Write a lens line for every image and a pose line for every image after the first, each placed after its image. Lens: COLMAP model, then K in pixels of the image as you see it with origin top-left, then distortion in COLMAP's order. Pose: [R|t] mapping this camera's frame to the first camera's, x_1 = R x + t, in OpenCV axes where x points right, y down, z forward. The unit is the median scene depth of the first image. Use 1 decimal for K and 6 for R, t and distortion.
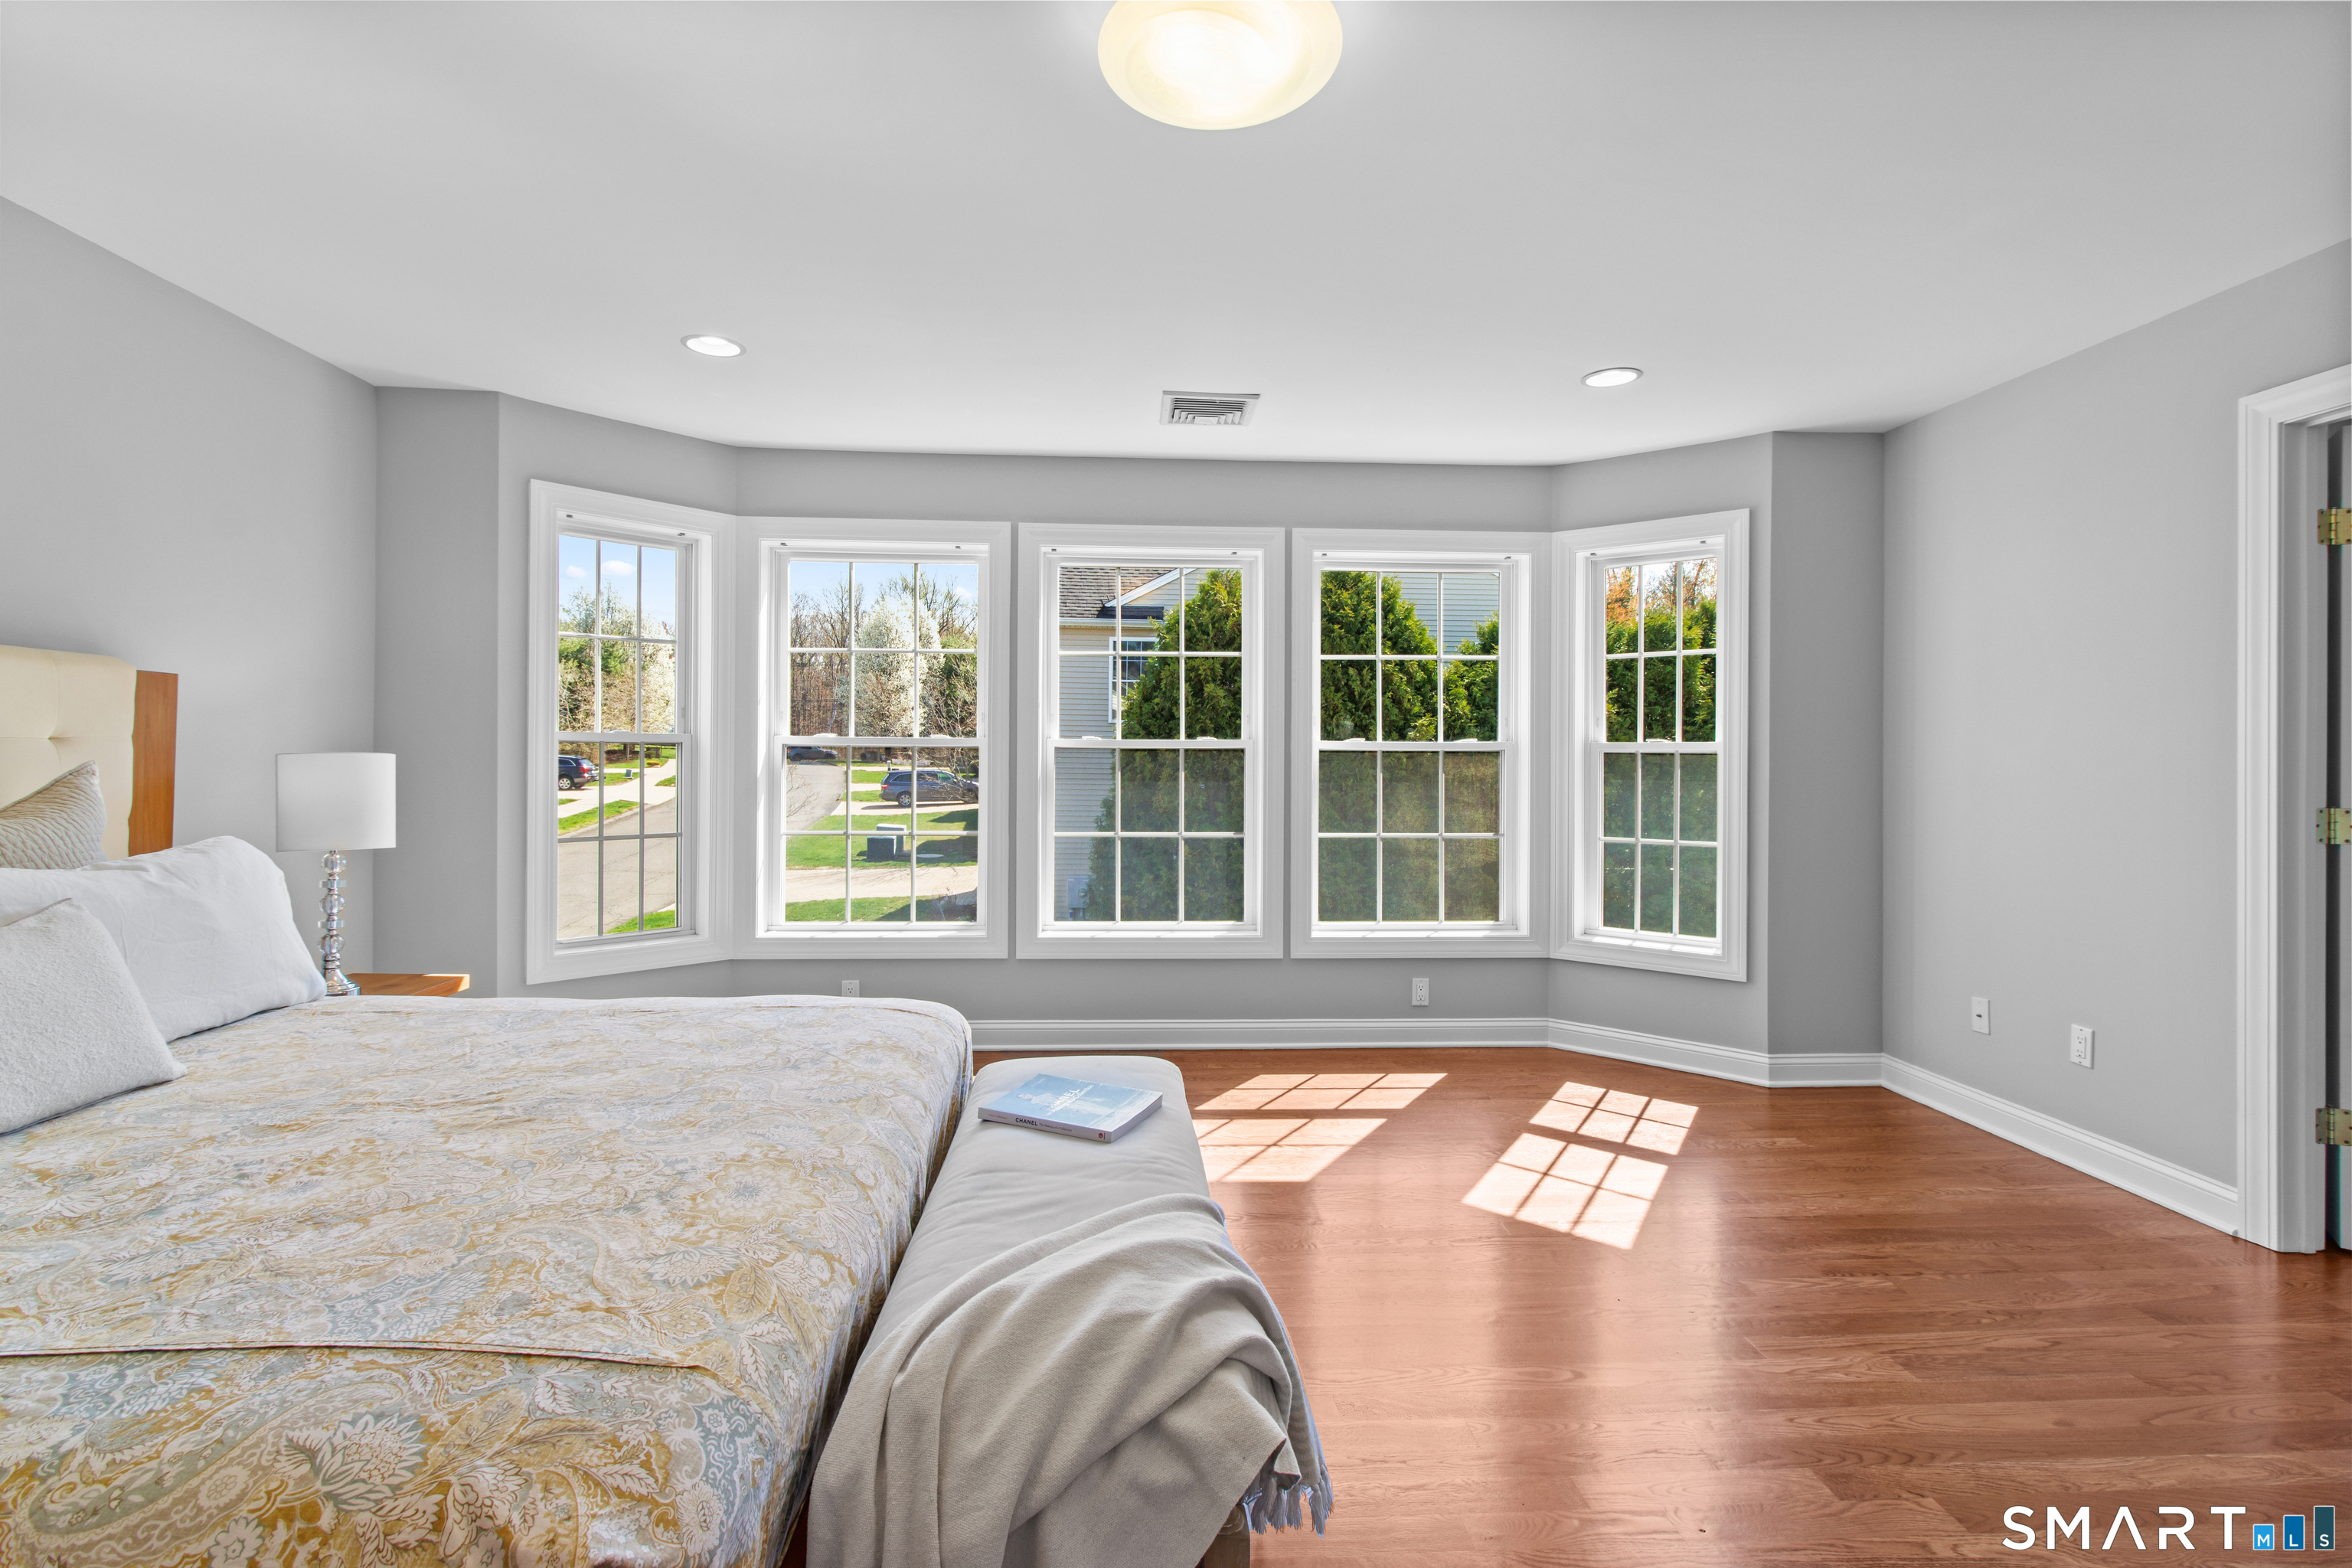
lens RADIAL K [[1098.8, 0, 1168.1], [0, 1098.8, 751.2], [0, 0, 1]] dist [0.006255, -0.000760]
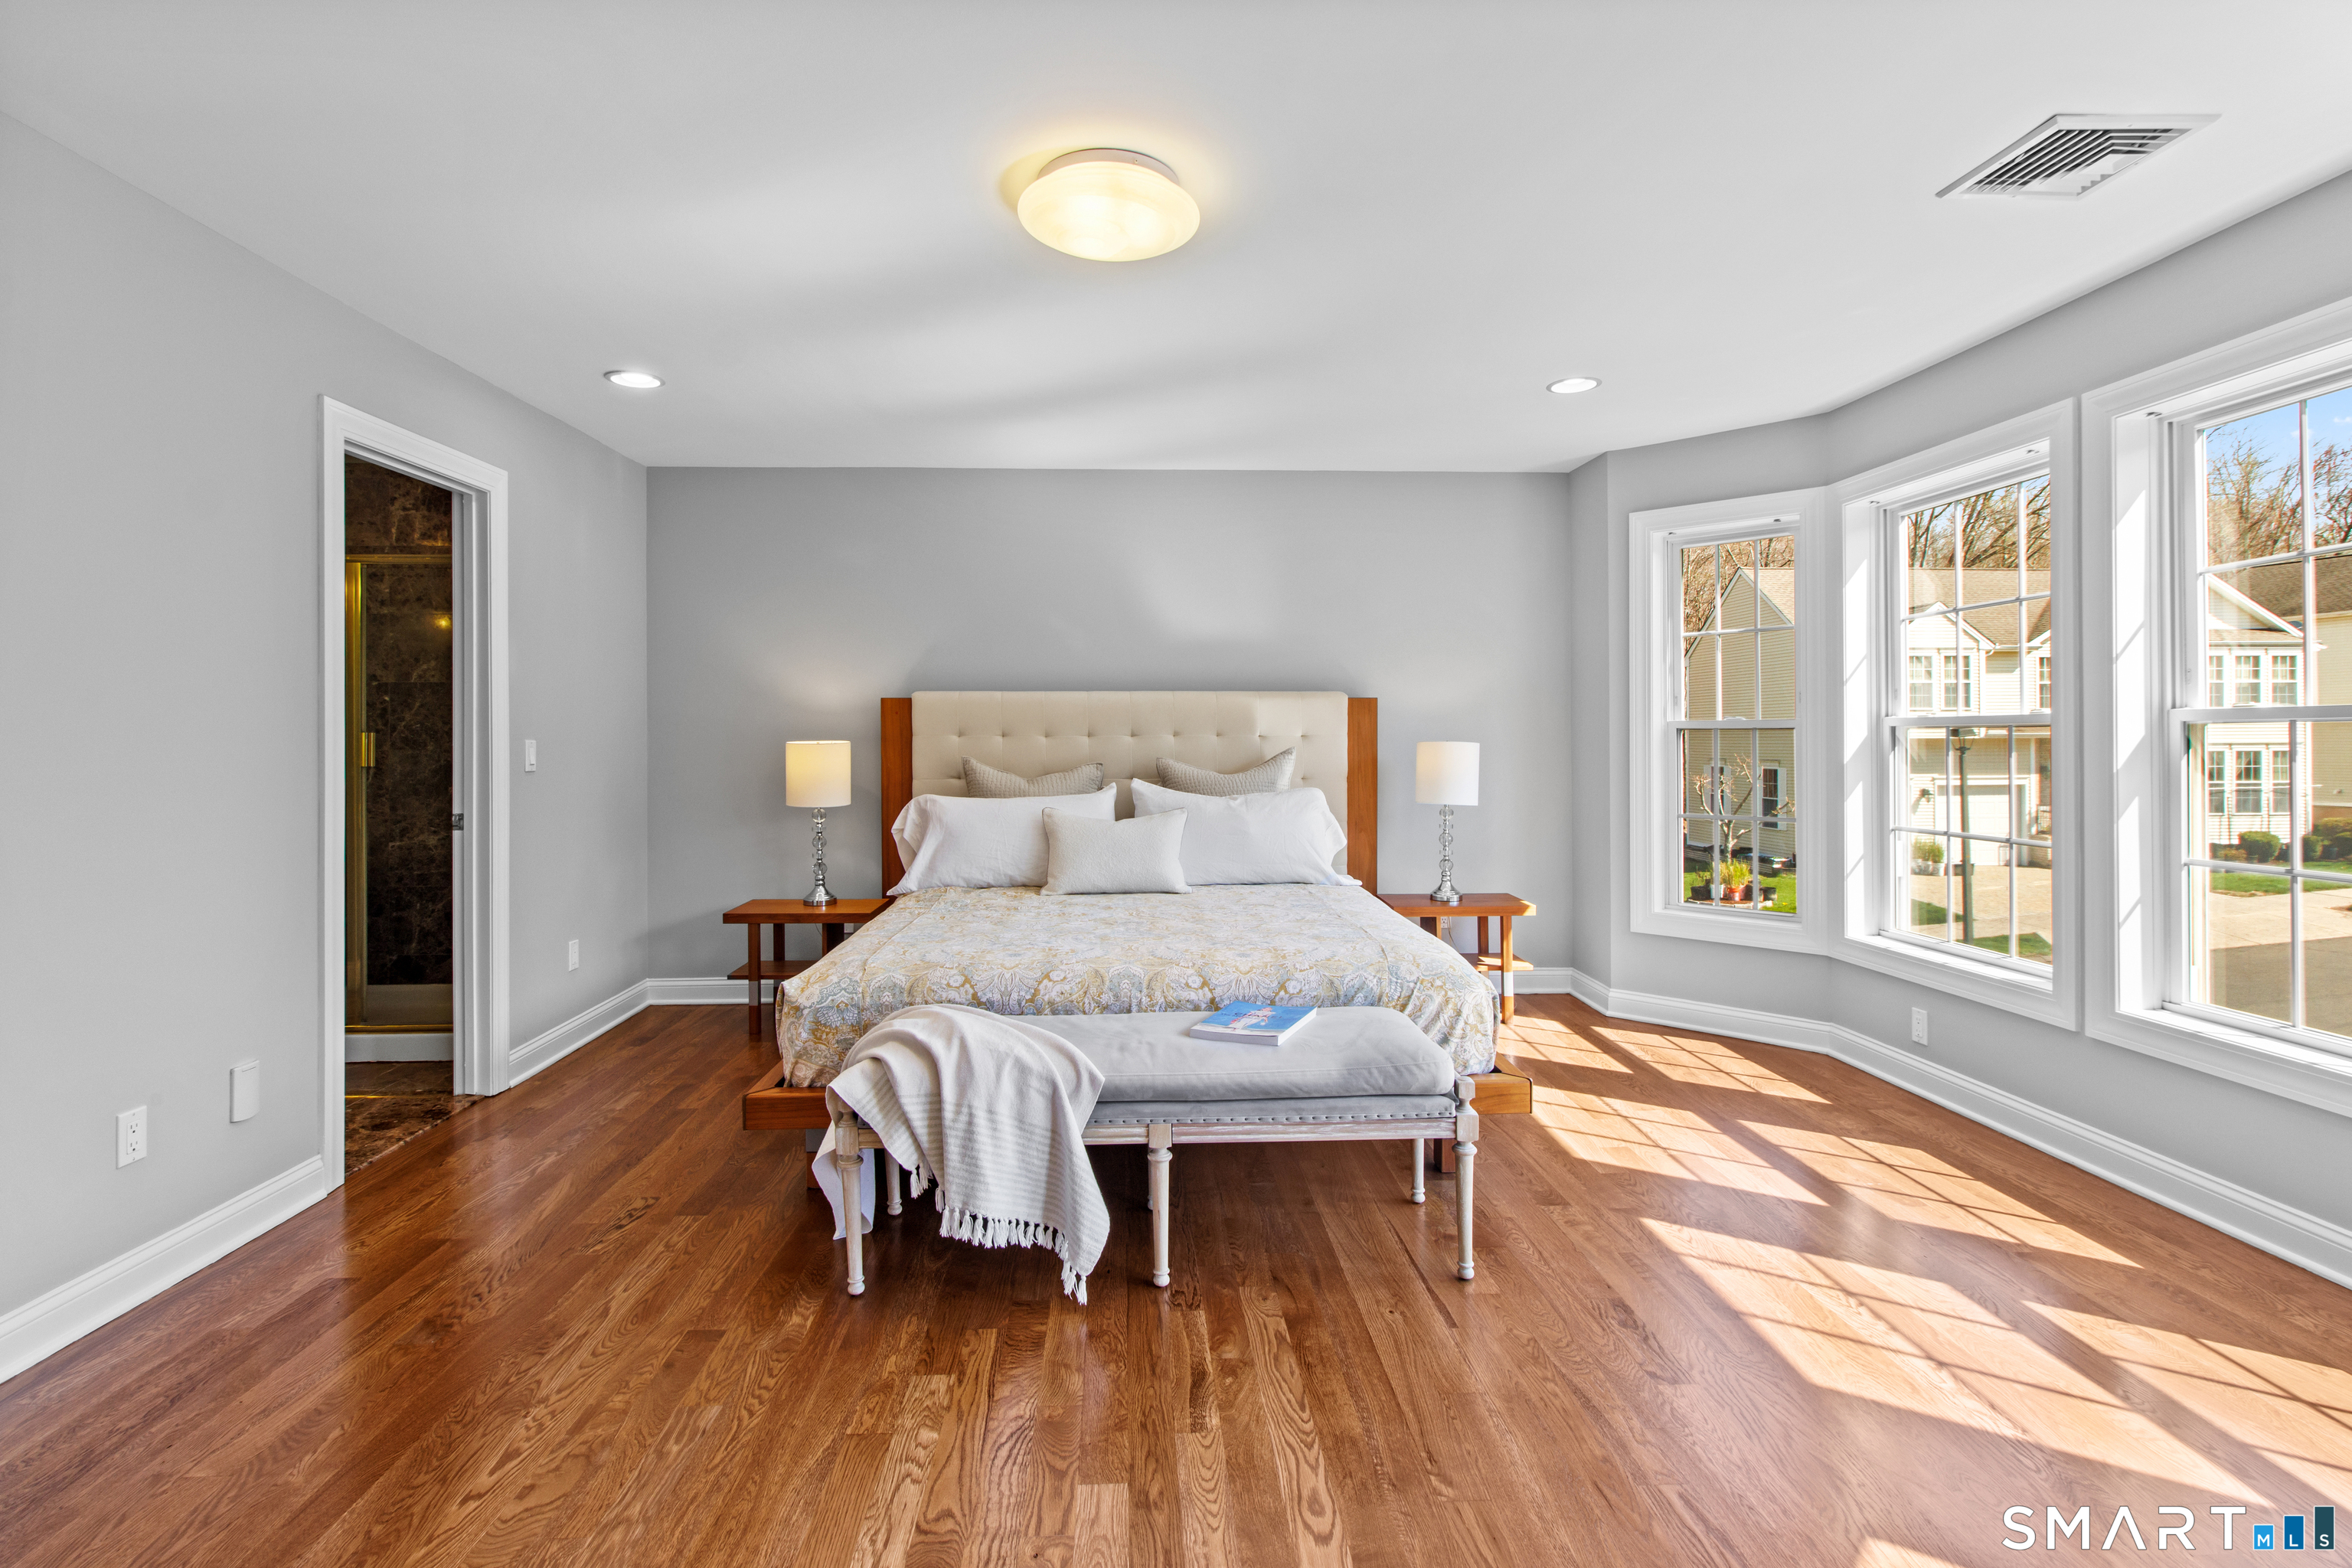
lens RADIAL K [[1098.8, 0, 1165.4], [0, 1098.8, 739.1], [0, 0, 1]] dist [0.006255, -0.000760]
pose [[-0.021238, -0.010425, -0.999720, 0.602902], [0.010149, 0.999892, -0.010642, 0.007584], [0.999723, -0.010373, -0.021130, 0.479868]]
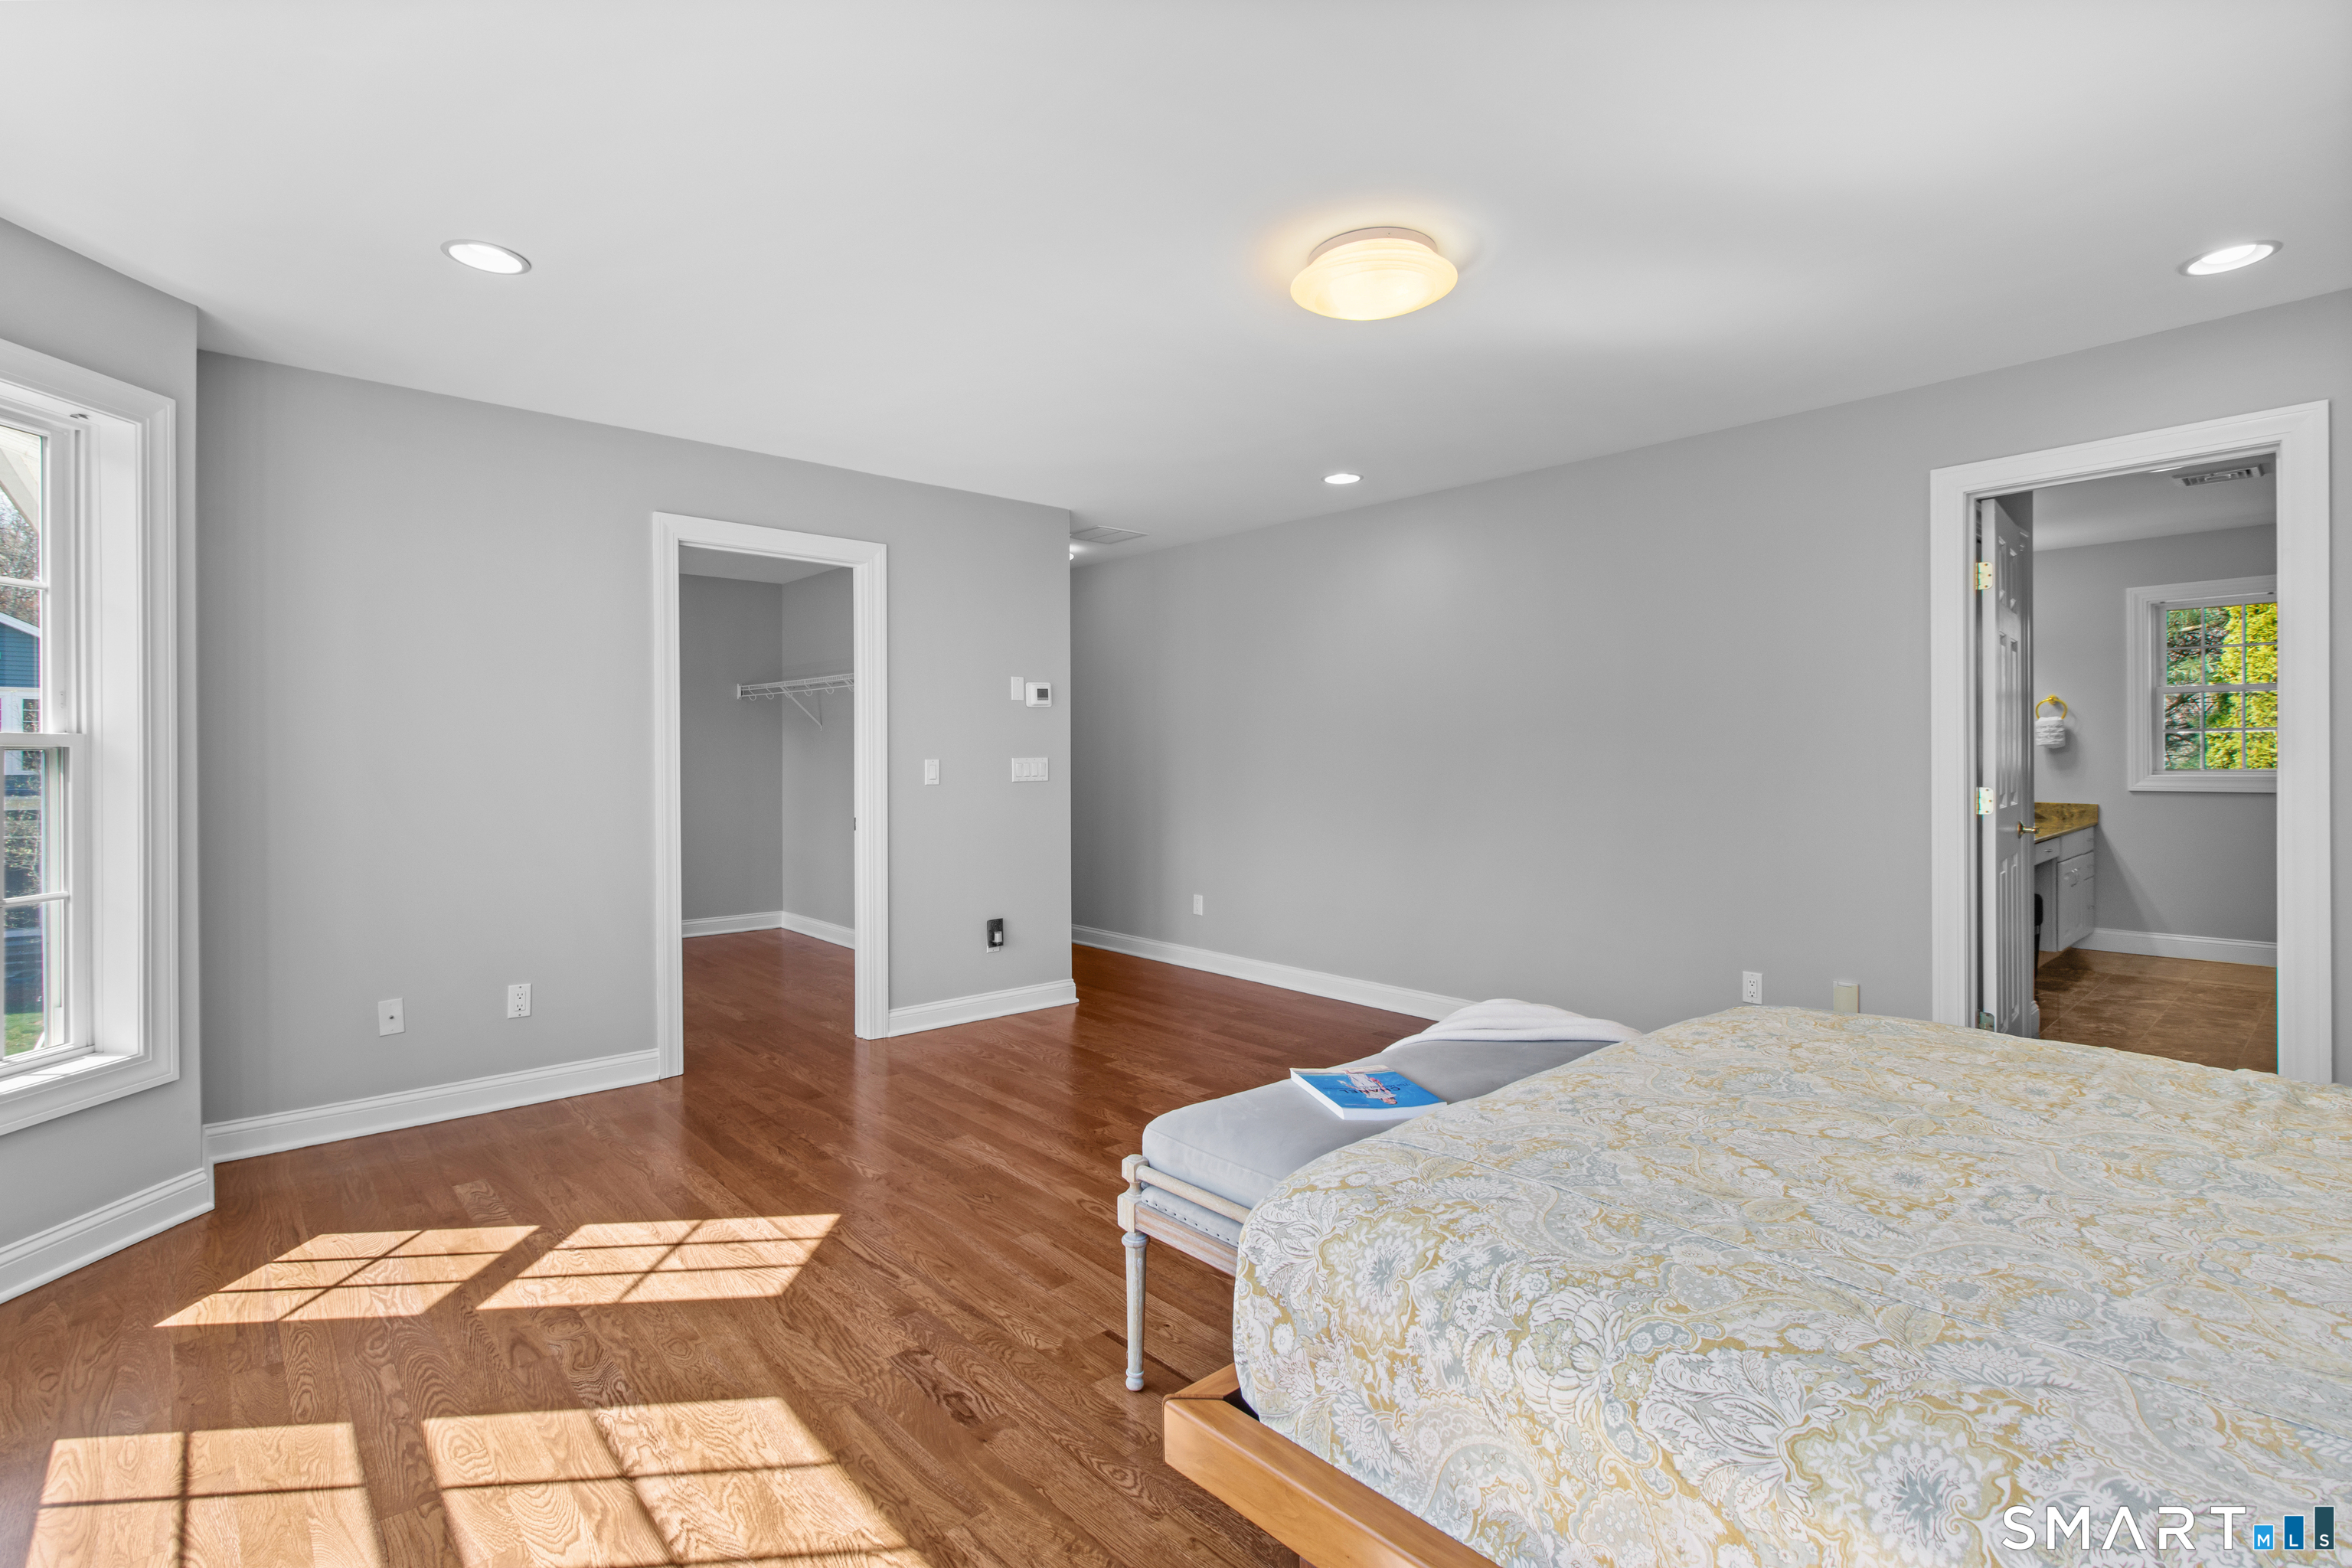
lens RADIAL K [[1098.8, 0, 1172.0], [0, 1098.8, 763.9], [0, 0, 1]] dist [0.006255, -0.000760]
pose [[-0.626450, -0.007599, 0.779425, -0.406870], [-0.004795, 0.999971, 0.005896, 0.003254], [-0.779447, -0.000044, -0.626468, 0.933920]]
